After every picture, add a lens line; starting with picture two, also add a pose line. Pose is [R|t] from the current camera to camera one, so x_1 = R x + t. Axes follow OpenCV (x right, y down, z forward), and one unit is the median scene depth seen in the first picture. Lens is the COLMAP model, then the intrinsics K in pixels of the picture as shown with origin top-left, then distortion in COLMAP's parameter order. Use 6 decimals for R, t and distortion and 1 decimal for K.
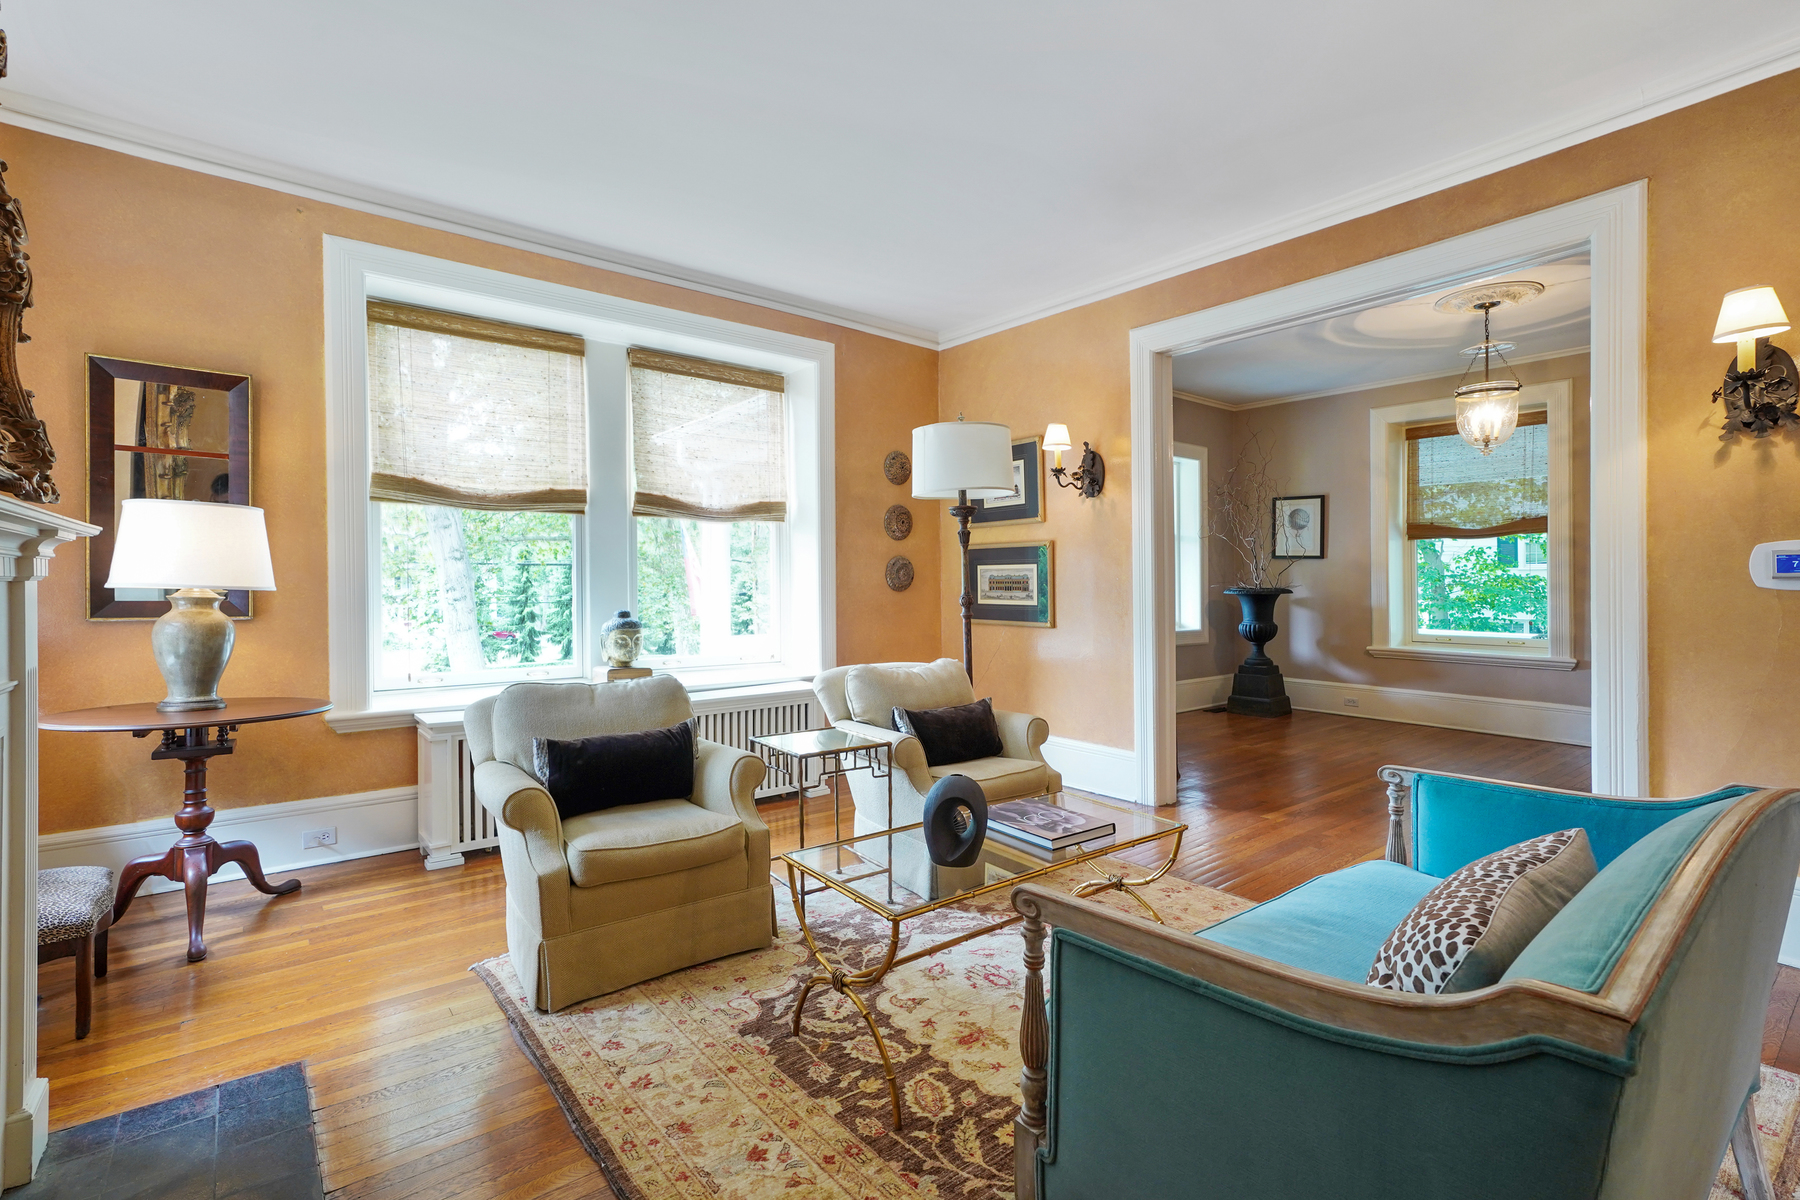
lens RADIAL K [[811.0, 0, 904.2], [0, 811.0, 584.4], [0, 0, 1]] dist [-0.011578, 0.001577]
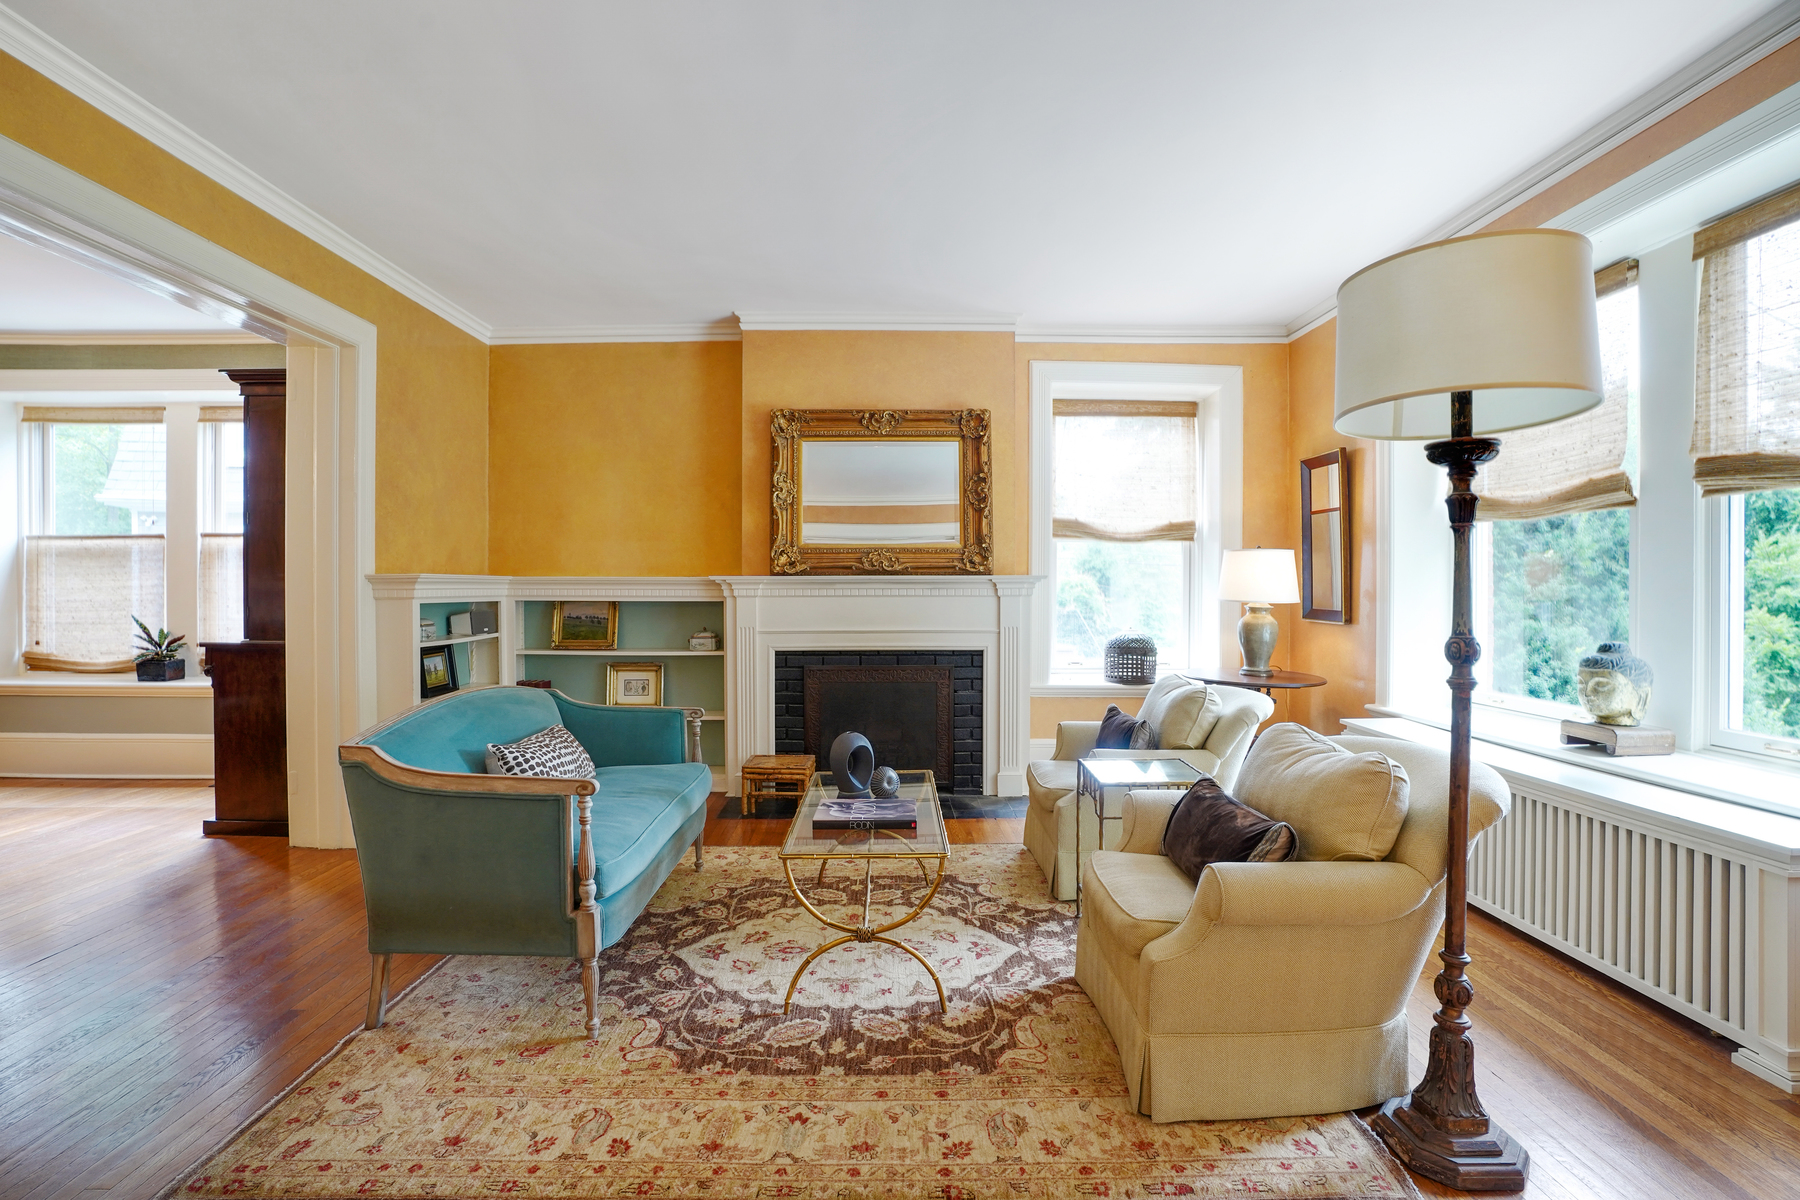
lens RADIAL K [[811.0, 0, 869.7], [0, 811.0, 594.6], [0, 0, 1]] dist [-0.011578, 0.001577]
pose [[-0.618464, 0.006907, -0.785783, 0.545868], [-0.000909, 0.999954, 0.009505, -0.013928], [0.785812, 0.006593, -0.618430, 0.870115]]
